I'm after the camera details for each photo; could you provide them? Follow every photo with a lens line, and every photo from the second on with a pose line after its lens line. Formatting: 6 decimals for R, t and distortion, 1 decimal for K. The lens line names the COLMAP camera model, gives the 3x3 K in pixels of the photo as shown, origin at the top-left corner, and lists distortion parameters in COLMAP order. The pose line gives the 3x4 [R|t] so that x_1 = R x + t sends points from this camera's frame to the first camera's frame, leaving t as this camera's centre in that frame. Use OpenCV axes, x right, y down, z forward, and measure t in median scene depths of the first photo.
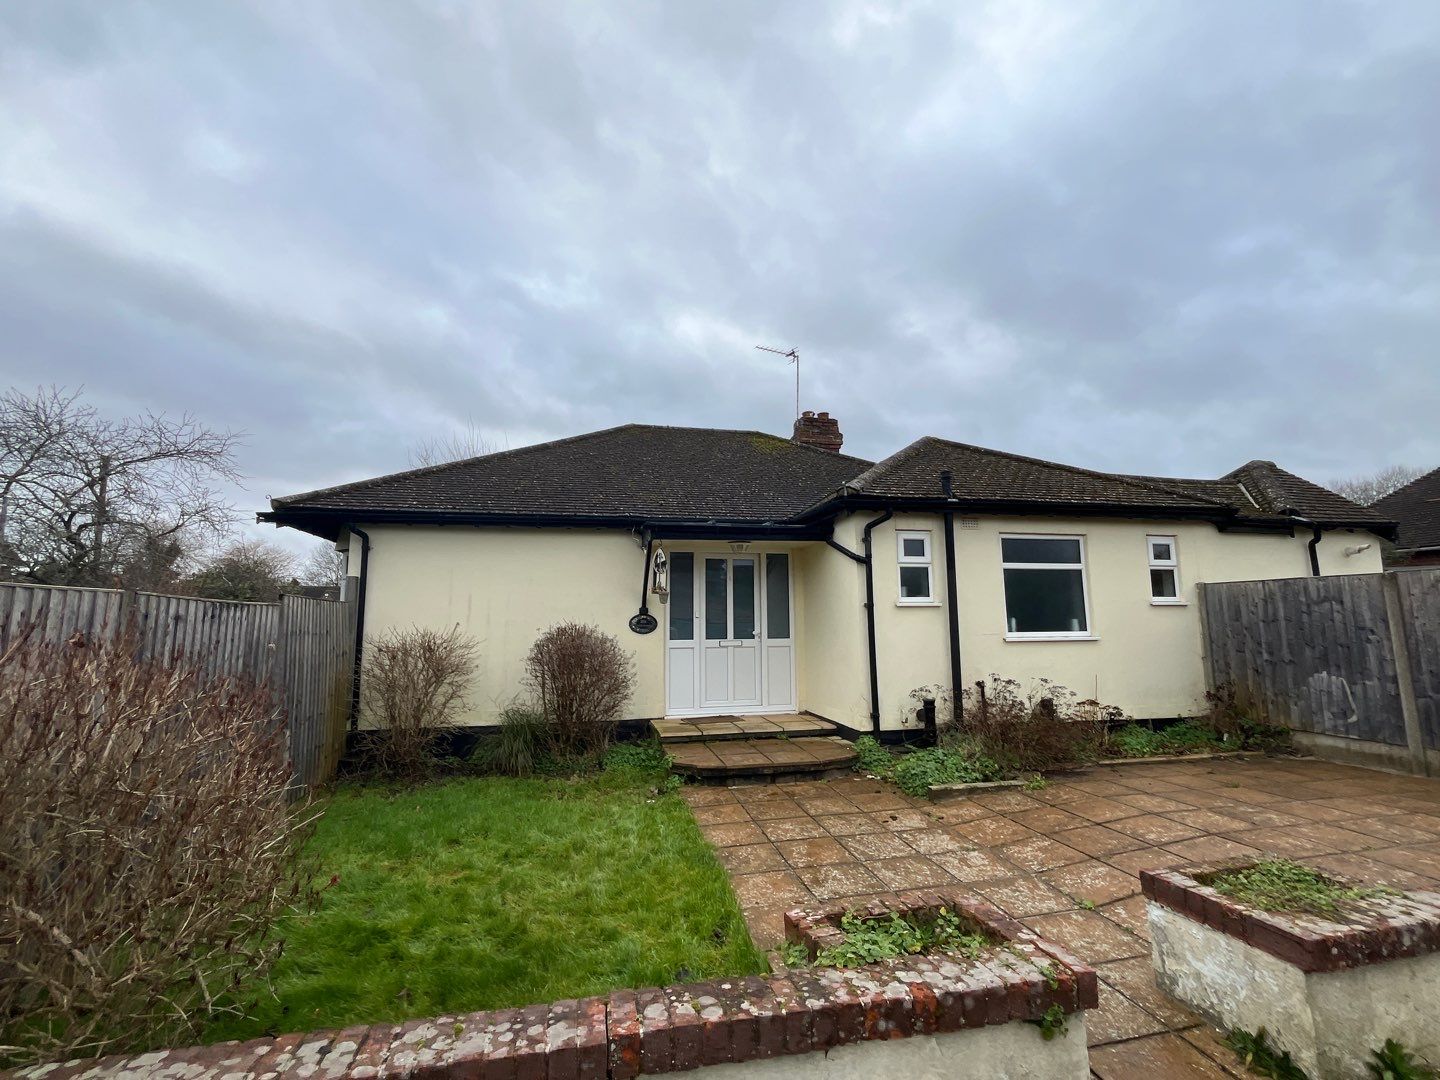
lens RADIAL K [[657.5, 0, 718.0], [0, 657.5, 537.8], [0, 0, 1]] dist [-0.006027, -0.000621]
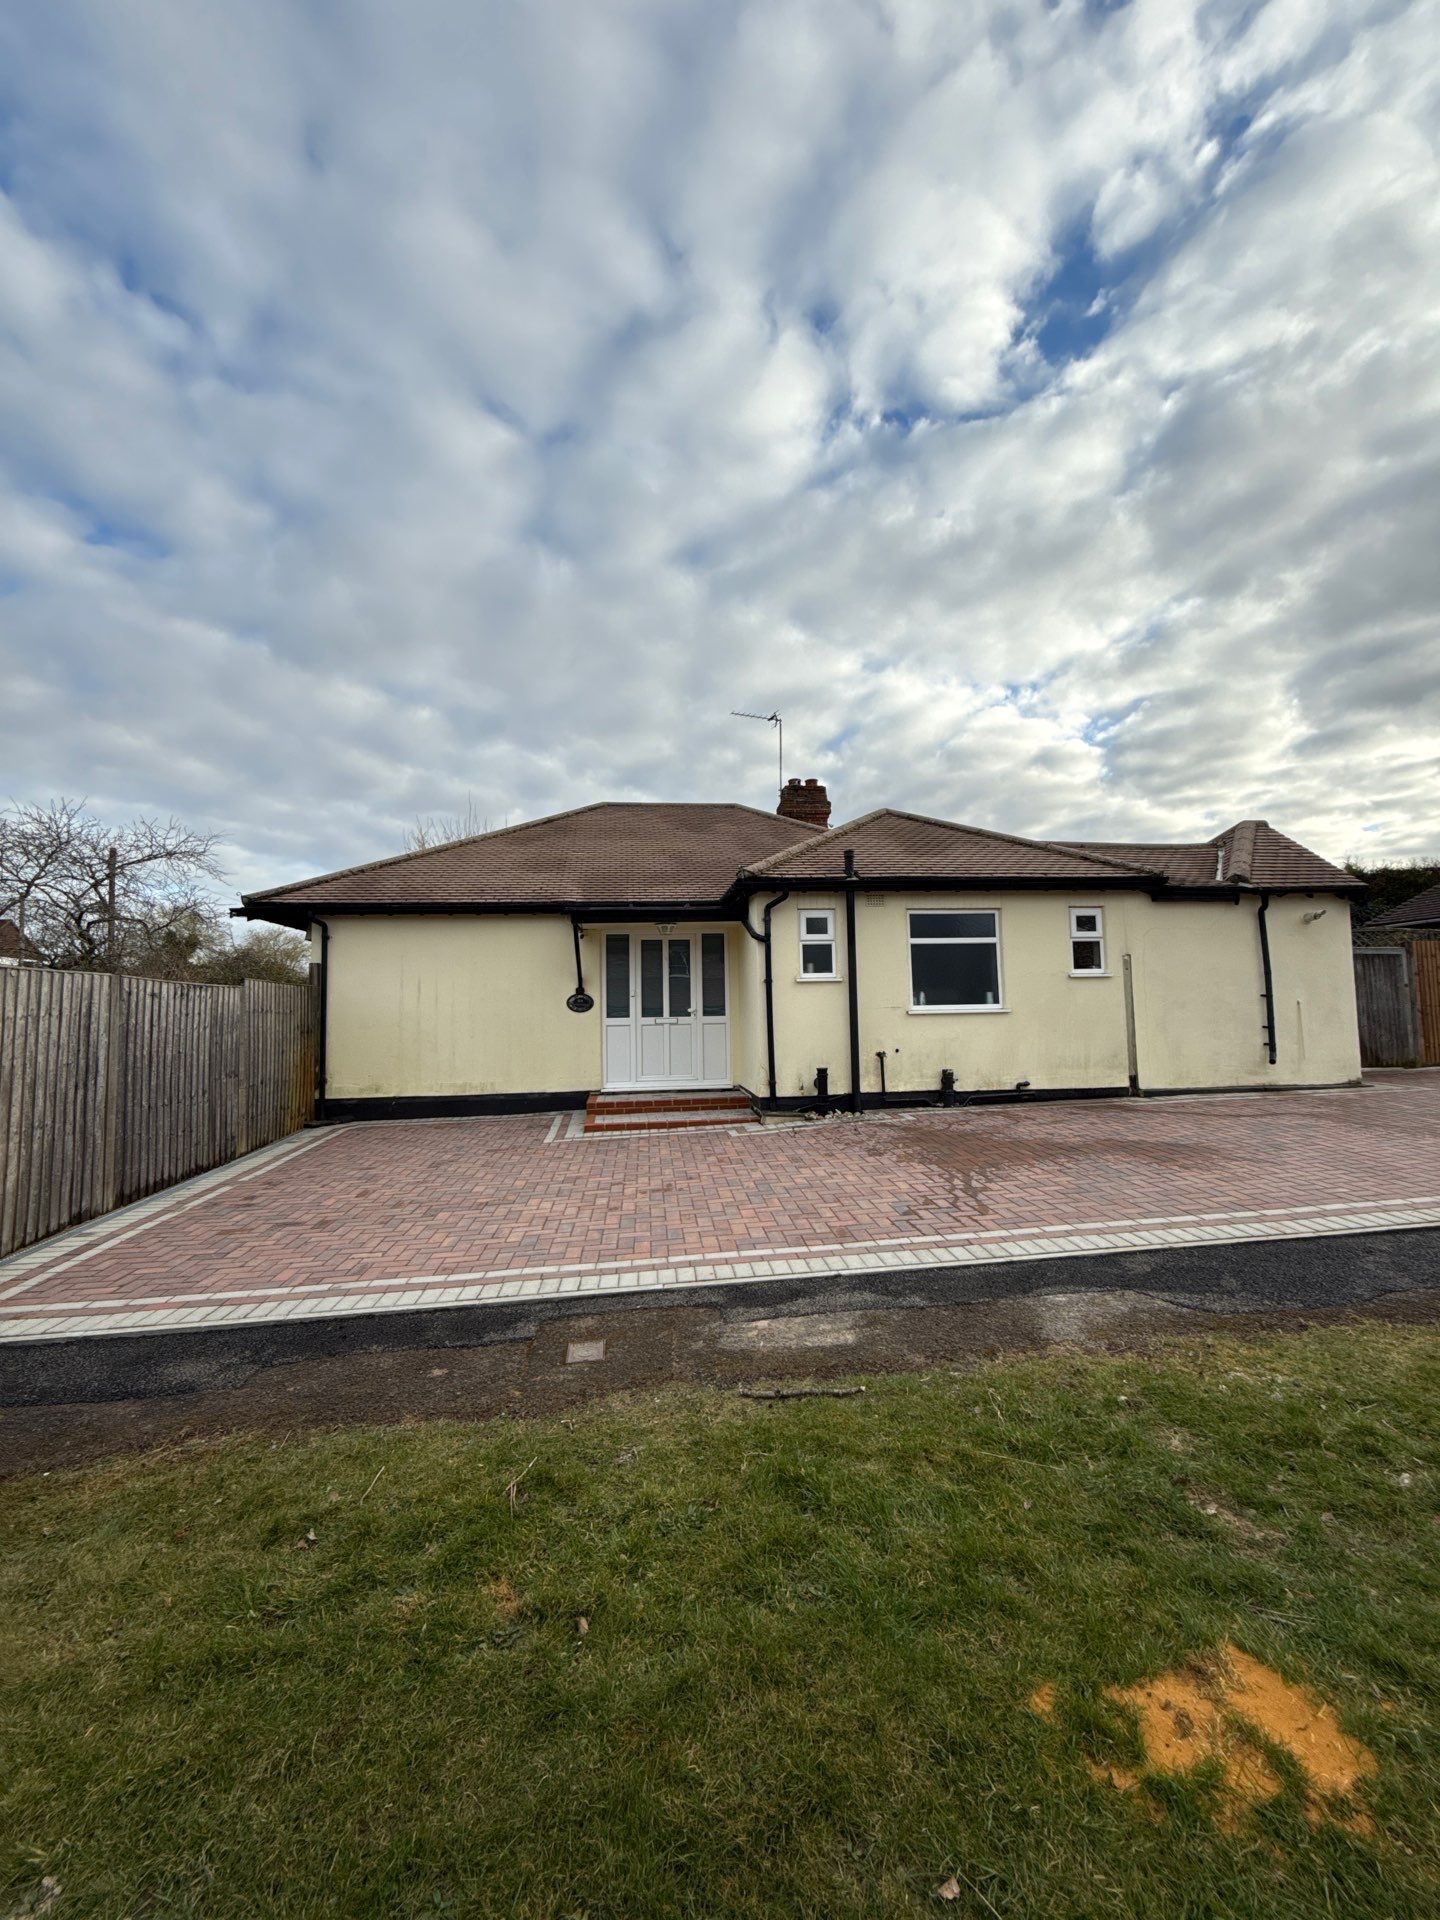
lens RADIAL K [[798.5, 0, 724.6], [0, 798.5, 952.6], [0, 0, 1]] dist [0.001572, -0.000464]
pose [[0.993510, -0.019412, -0.112077, 0.272081], [0.025098, 0.998456, 0.049545, -0.008072], [0.110942, -0.052037, 0.992464, -0.255452]]
